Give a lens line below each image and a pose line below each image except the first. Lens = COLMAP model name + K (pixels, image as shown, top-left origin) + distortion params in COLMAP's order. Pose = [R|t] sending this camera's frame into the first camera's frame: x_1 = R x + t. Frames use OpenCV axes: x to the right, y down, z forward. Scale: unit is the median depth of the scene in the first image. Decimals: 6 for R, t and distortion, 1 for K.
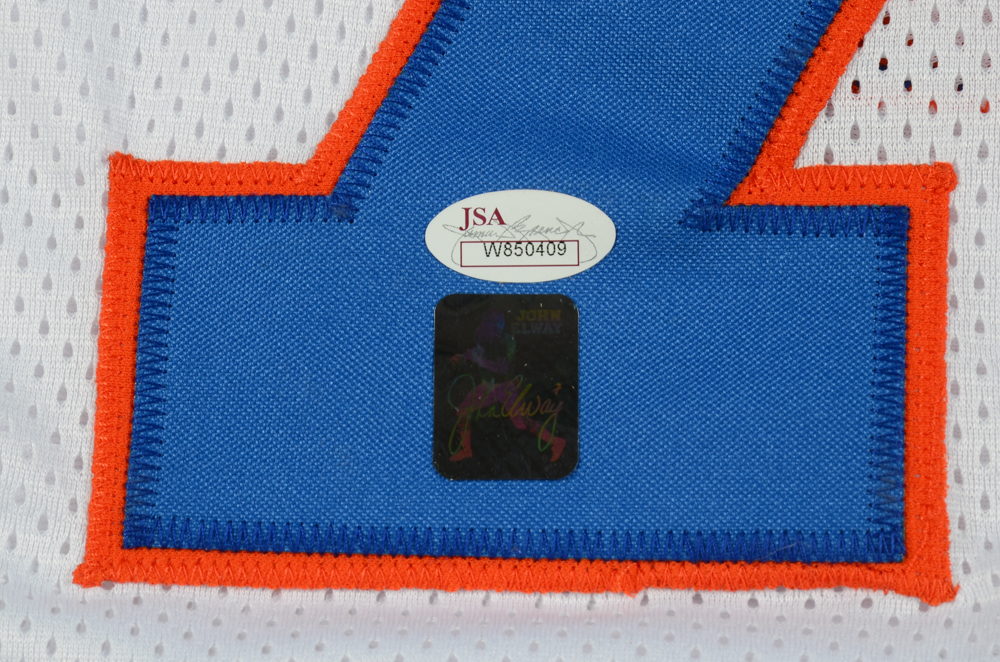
lens RADIAL K [[6222.3, 0, 497.2], [0, 6222.3, 330.5], [0, 0, 1]] dist [2.272208, 0.000000]
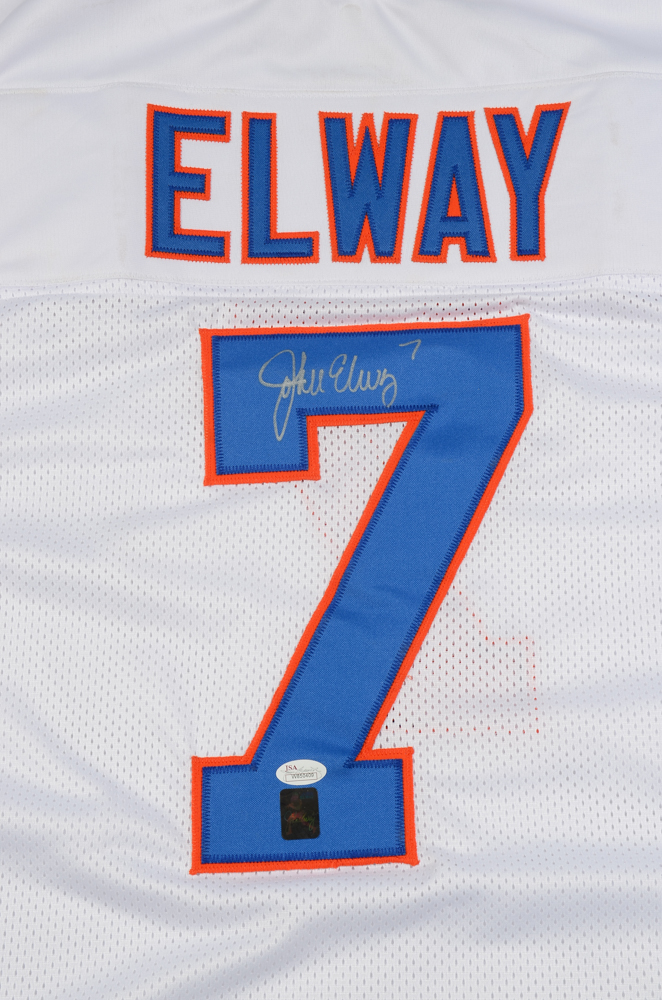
lens RADIAL K [[2447.0, 0, 334.4], [0, 2447.0, 502.4], [0, 0, 1]] dist [0.699473, 0.000000]
pose [[0.998222, -0.054171, 0.024871, -0.004620], [0.056482, 0.992947, -0.104239, -0.020614], [-0.019049, 0.105459, 0.994241, -0.510008]]
